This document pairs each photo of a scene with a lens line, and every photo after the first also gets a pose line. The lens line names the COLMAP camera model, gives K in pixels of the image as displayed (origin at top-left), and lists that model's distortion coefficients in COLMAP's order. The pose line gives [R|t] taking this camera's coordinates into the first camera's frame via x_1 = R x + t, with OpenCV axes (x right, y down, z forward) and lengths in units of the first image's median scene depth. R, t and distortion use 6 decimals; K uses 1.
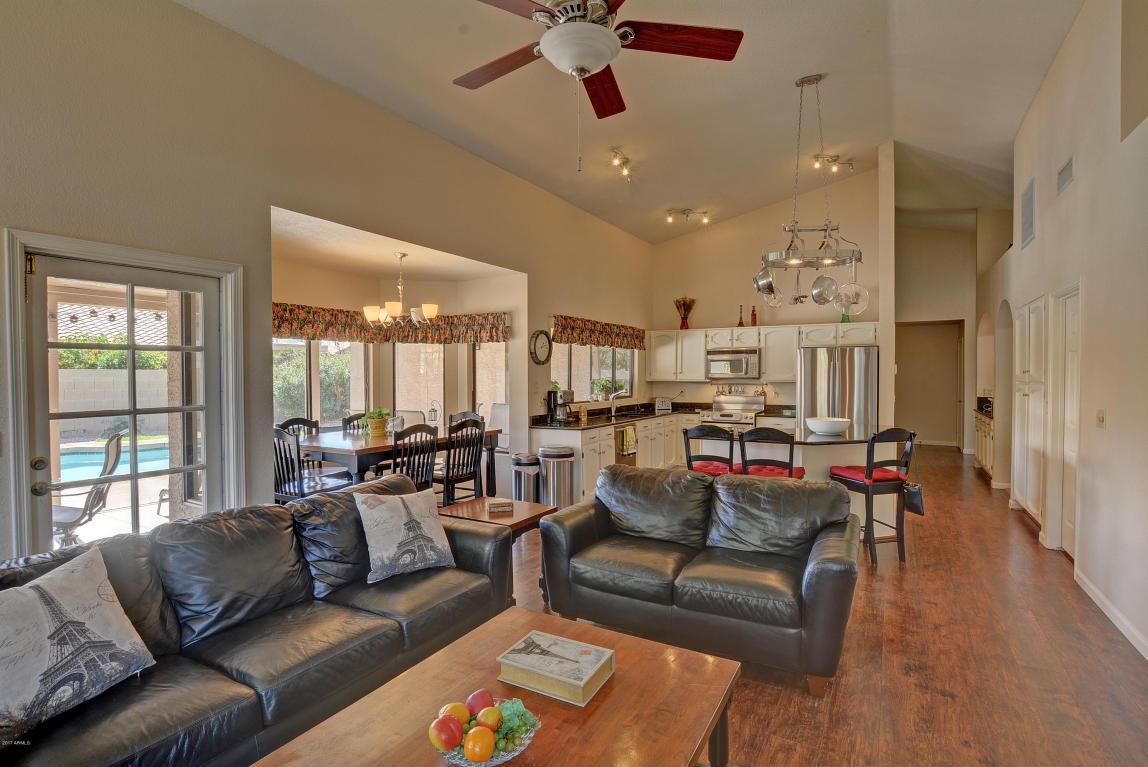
lens RADIAL K [[565.2, 0, 570.5], [0, 565.2, 385.3], [0, 0, 1]] dist [0.000893, 0.000282]
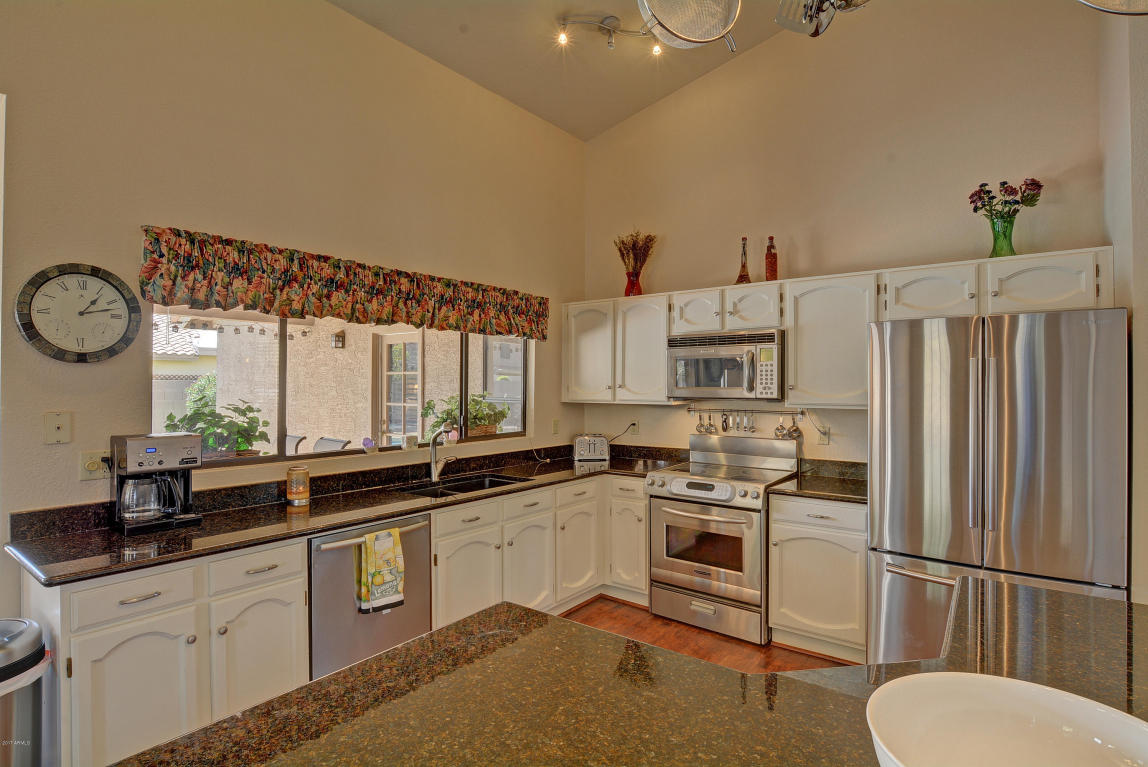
lens RADIAL K [[591.5, 0, 566.6], [0, 591.5, 381.6], [0, 0, 1]] dist [-0.004365, 0.000283]
pose [[0.990120, 0.001871, -0.140207, 0.228813], [-0.005820, 0.999598, -0.027756, -0.012374], [0.140099, 0.028298, 0.989733, 0.518495]]
